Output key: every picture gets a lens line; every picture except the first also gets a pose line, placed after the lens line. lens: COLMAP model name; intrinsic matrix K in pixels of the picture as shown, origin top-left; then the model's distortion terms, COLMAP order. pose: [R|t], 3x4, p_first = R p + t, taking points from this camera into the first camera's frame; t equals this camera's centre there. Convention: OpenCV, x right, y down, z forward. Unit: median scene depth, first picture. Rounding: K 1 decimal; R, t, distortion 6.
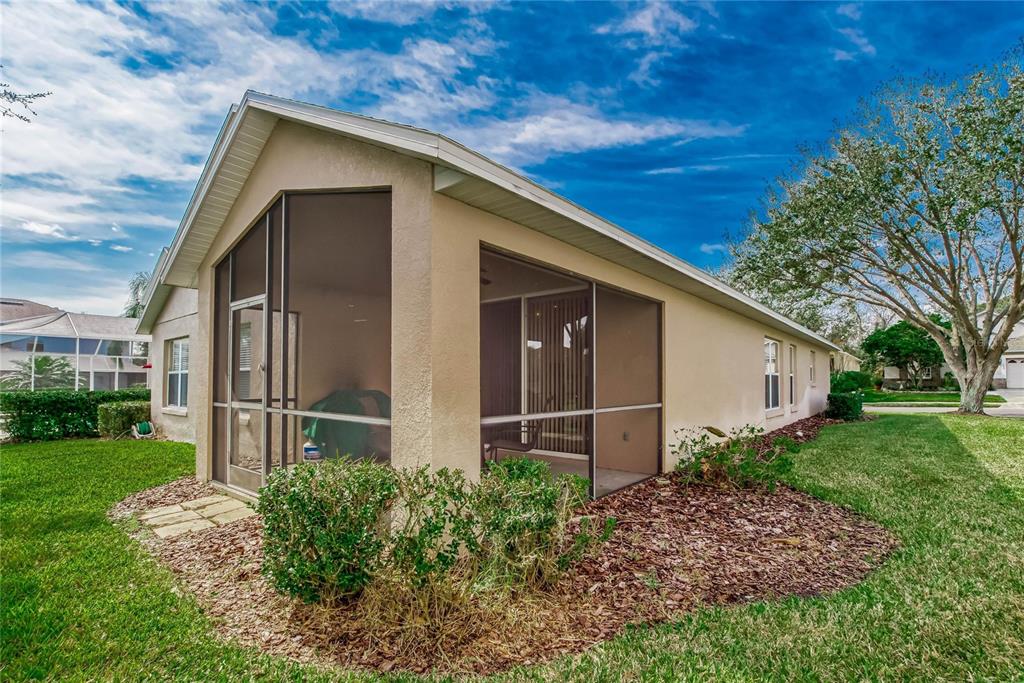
lens RADIAL K [[480.5, 0, 512.0], [0, 480.5, 341.5], [0, 0, 1]] dist [-0.001576, 0.000043]
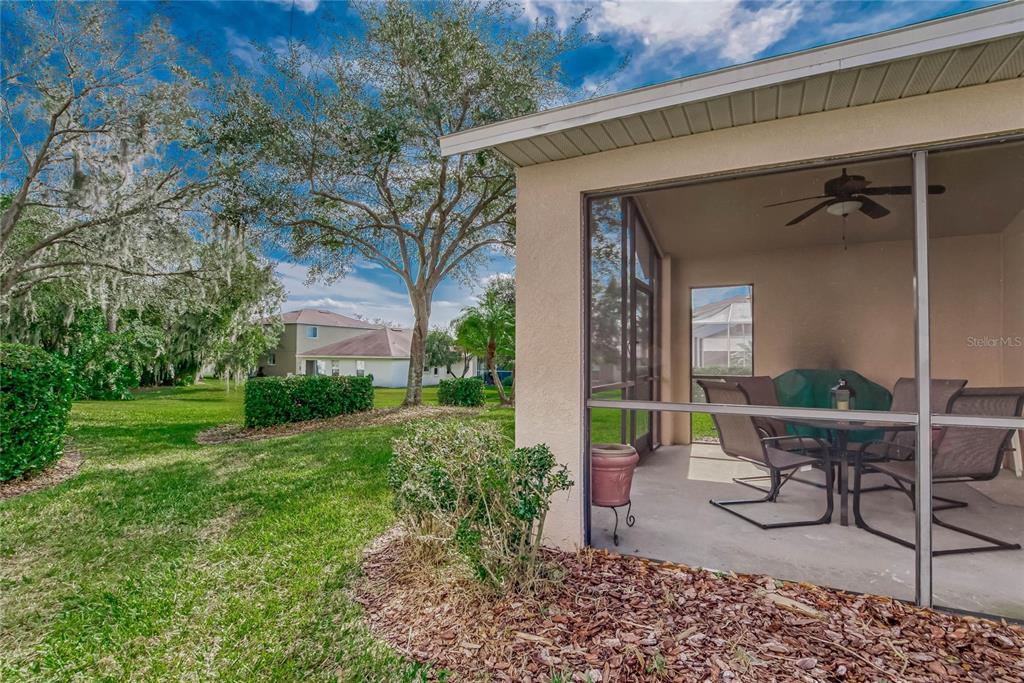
lens RADIAL K [[480.5, 0, 512.0], [0, 480.5, 341.5], [0, 0, 1]] dist [-0.001576, 0.000043]
pose [[0.245377, -0.016665, -0.969284, 0.708461], [0.065130, 0.997877, -0.000668, 0.049106], [0.967237, -0.062965, 0.245942, 0.658854]]
